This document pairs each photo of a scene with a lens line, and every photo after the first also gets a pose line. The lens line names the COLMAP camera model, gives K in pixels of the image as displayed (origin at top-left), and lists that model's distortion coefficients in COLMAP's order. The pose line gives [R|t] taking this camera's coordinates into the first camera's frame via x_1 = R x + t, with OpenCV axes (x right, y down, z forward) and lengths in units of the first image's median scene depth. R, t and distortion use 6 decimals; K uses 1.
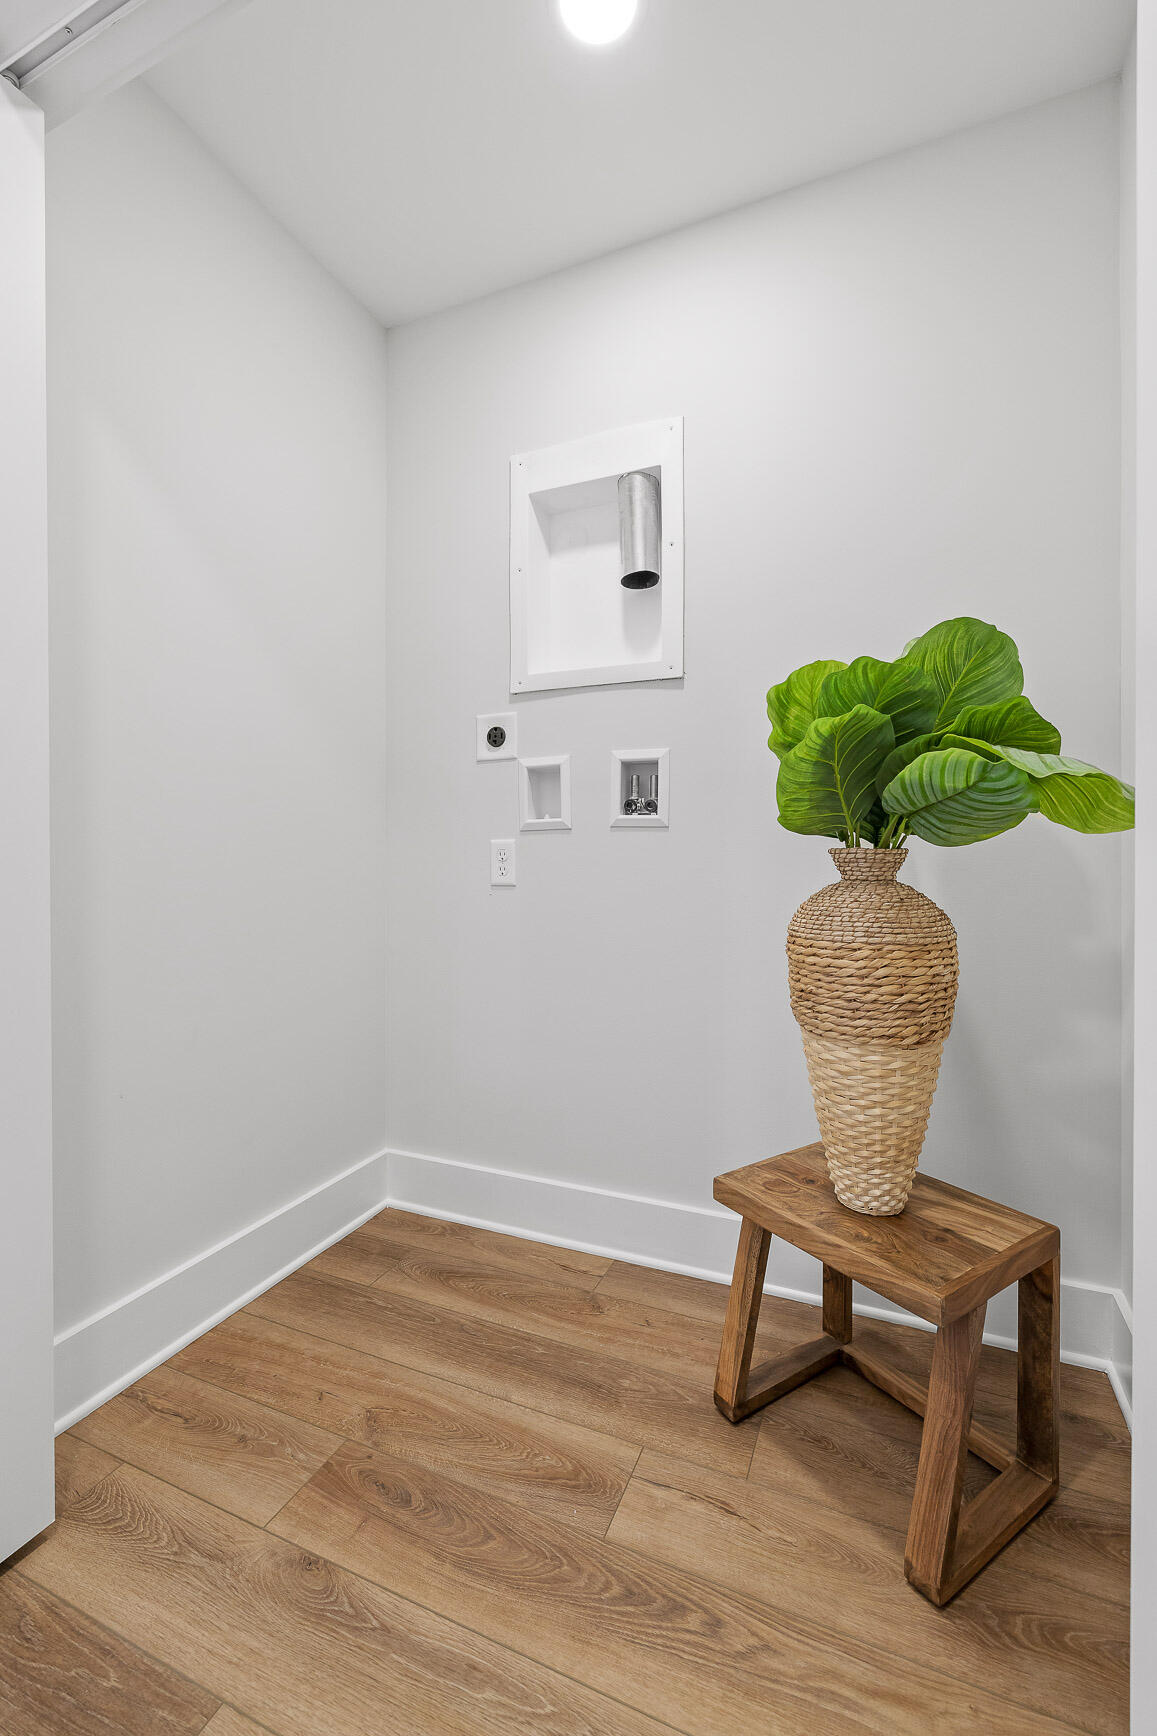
lens RADIAL K [[724.6, 0, 589.1], [0, 724.6, 853.1], [0, 0, 1]] dist [0.000356, -0.000242]
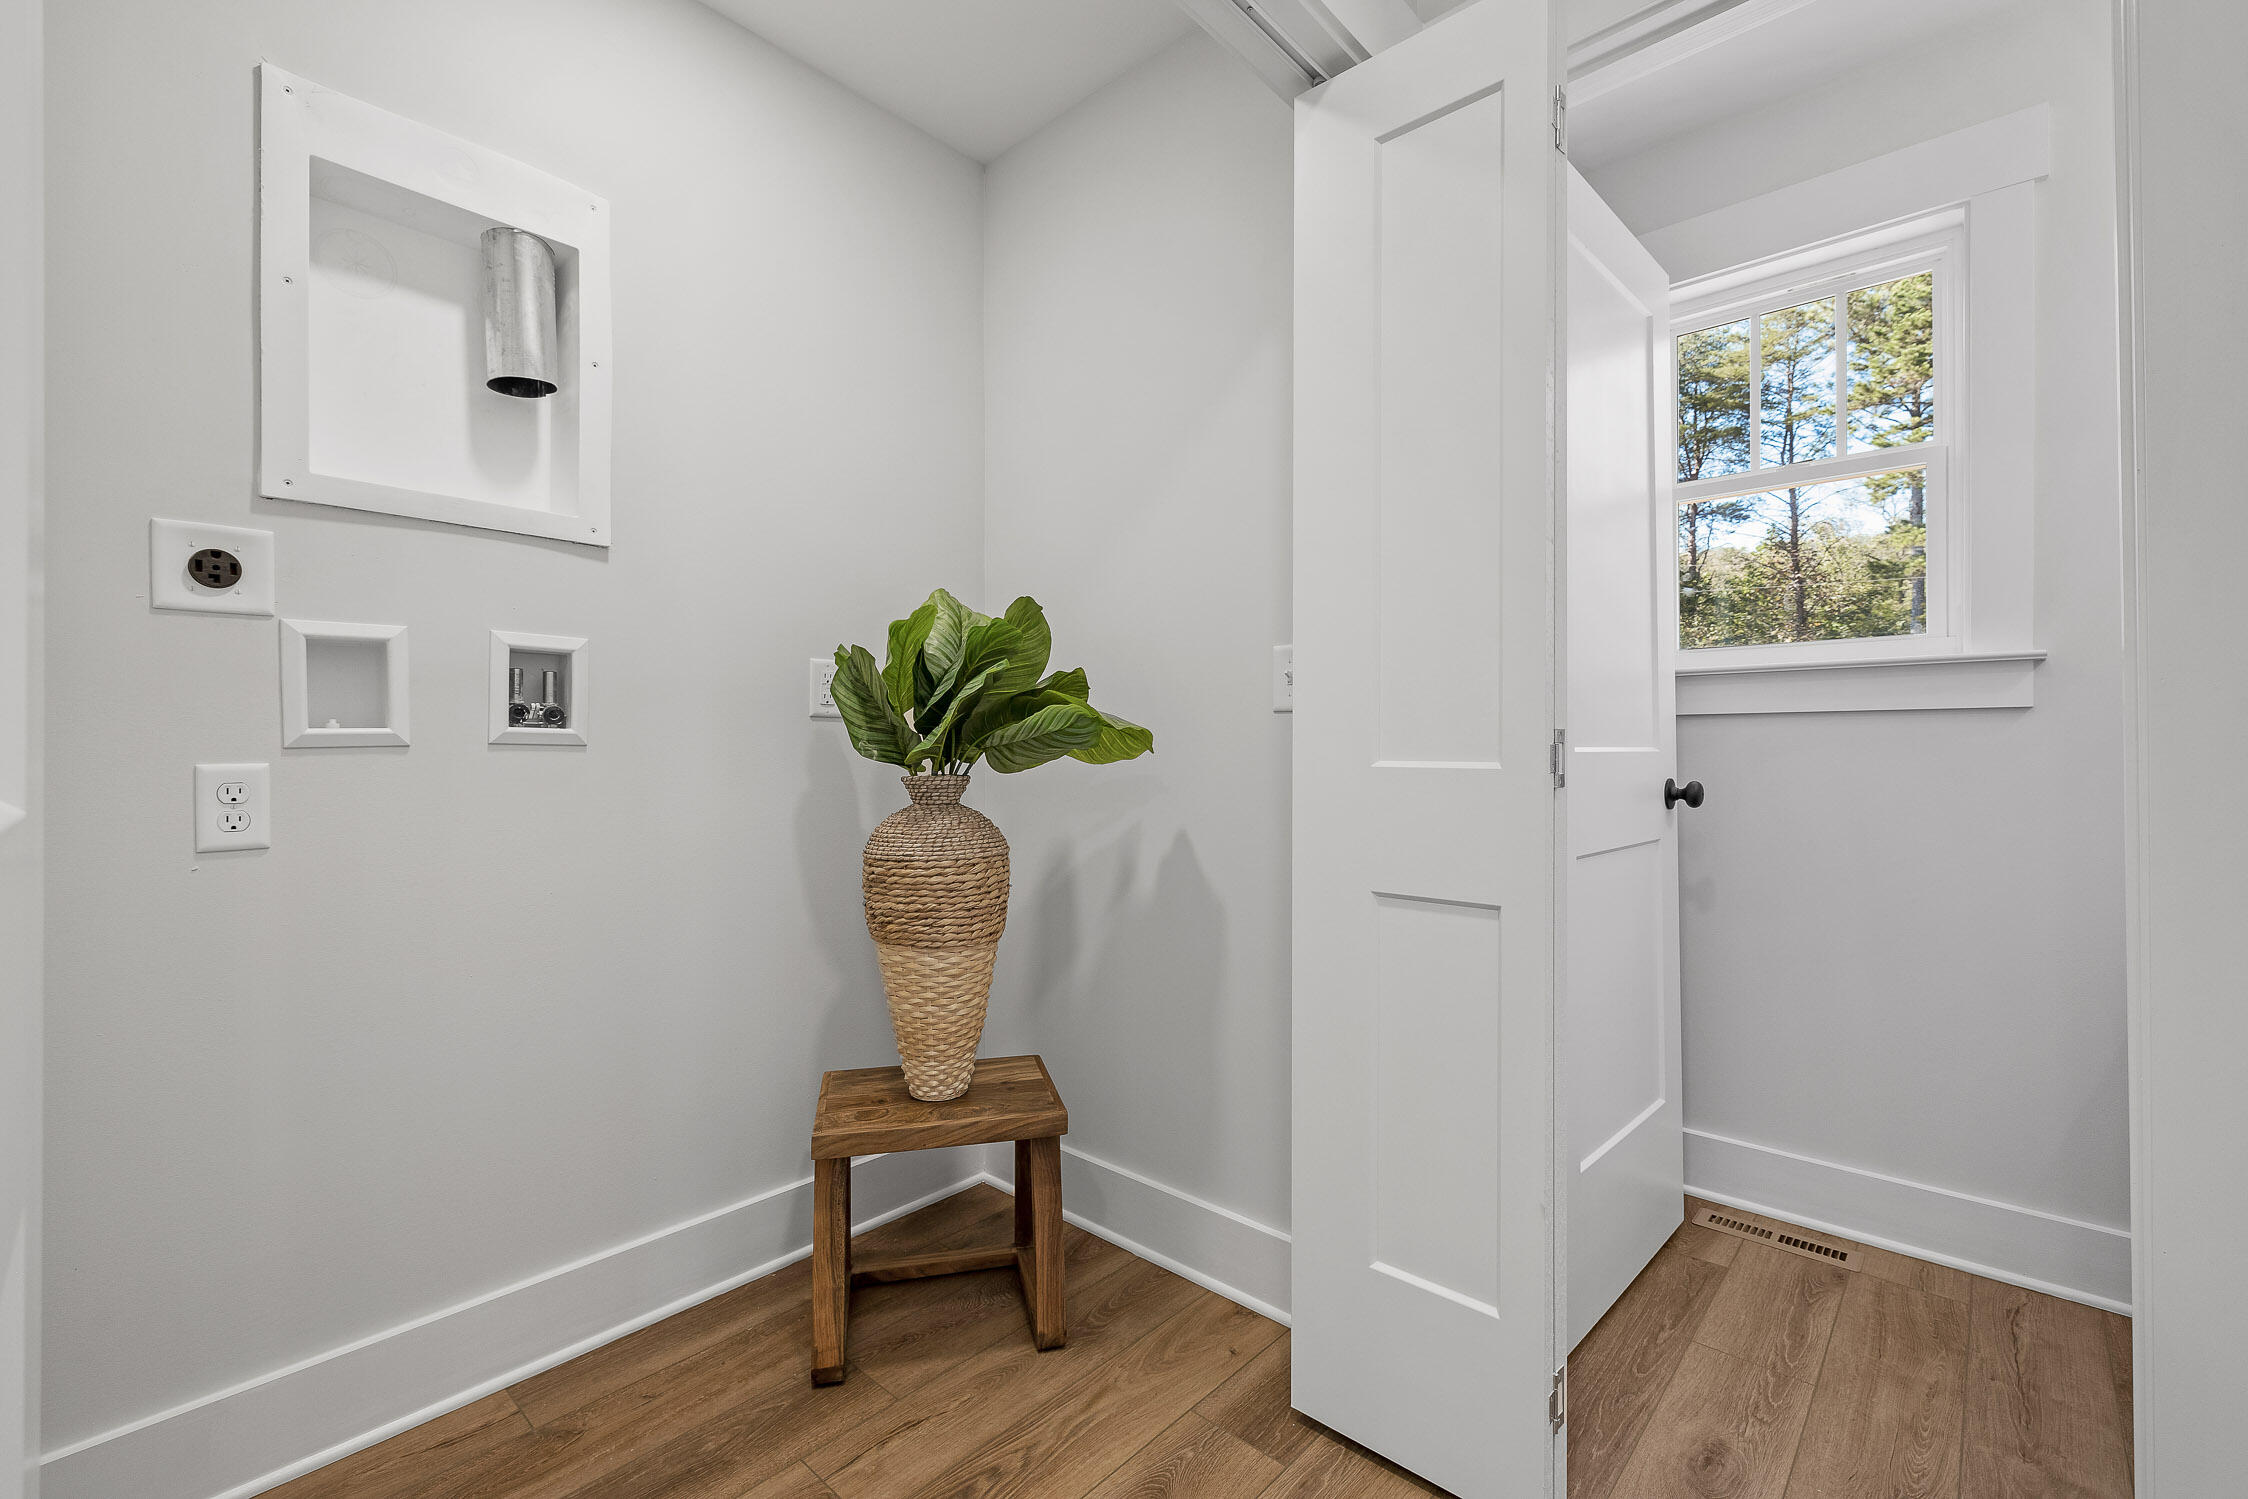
lens RADIAL K [[938.3, 0, 1123.9], [0, 938.3, 743.2], [0, 0, 1]] dist [0.000356, -0.000242]
pose [[0.339820, 0.009120, 0.940446, -0.818560], [0.001865, 0.999944, -0.010371, -0.037780], [-0.940489, 0.005278, 0.339784, 0.222176]]
